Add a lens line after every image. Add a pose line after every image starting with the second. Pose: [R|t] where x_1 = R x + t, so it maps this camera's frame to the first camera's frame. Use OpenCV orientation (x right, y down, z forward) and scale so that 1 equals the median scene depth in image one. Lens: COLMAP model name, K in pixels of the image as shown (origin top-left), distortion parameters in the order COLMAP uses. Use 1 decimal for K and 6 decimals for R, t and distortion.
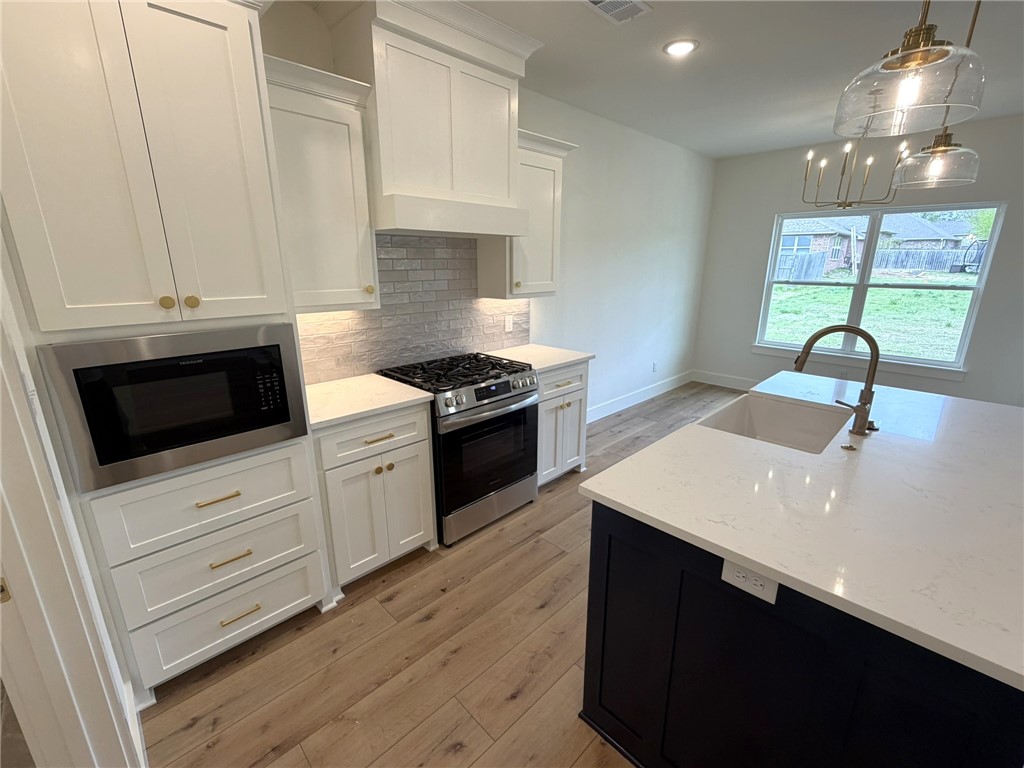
lens RADIAL K [[435.1, 0, 512.0], [0, 435.1, 384.0], [0, 0, 1]] dist [-0.005999, -0.000299]
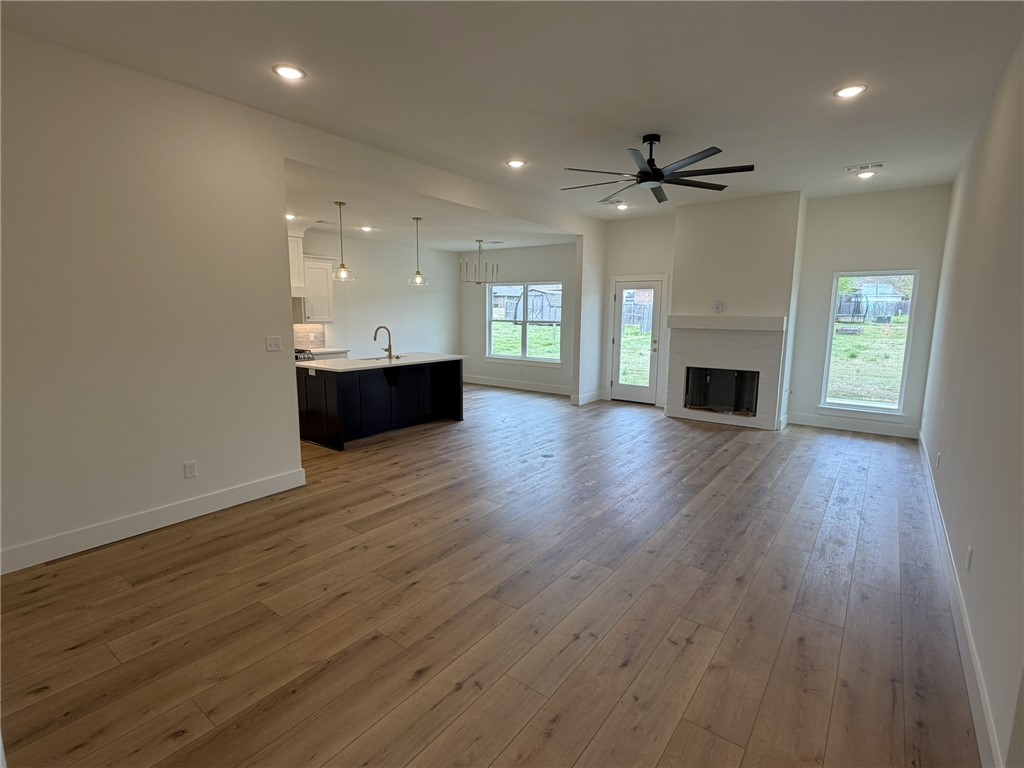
lens RADIAL K [[486.2, 0, 512.0], [0, 486.2, 384.0], [0, 0, 1]] dist [0.000224, -0.000118]
pose [[0.987450, -0.014630, 0.157252, 0.547496], [0.034033, 0.992018, -0.121416, 0.383138], [-0.154221, 0.125244, 0.980066, -1.337397]]
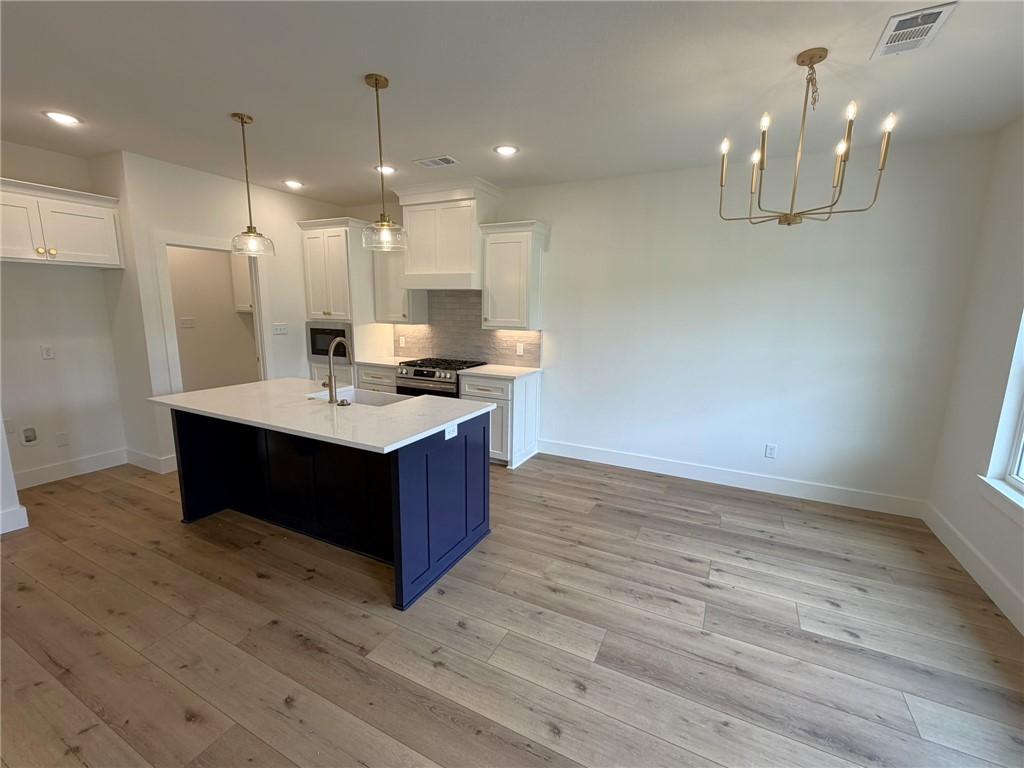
lens RADIAL K [[451.8, 0, 523.4], [0, 451.8, 380.1], [0, 0, 1]] dist [0.001056, -0.000114]
pose [[0.338585, 0.160635, -0.927123, 1.296391], [-0.269336, 0.960637, 0.068080, -0.139289], [0.901564, 0.226657, 0.368522, 0.484907]]
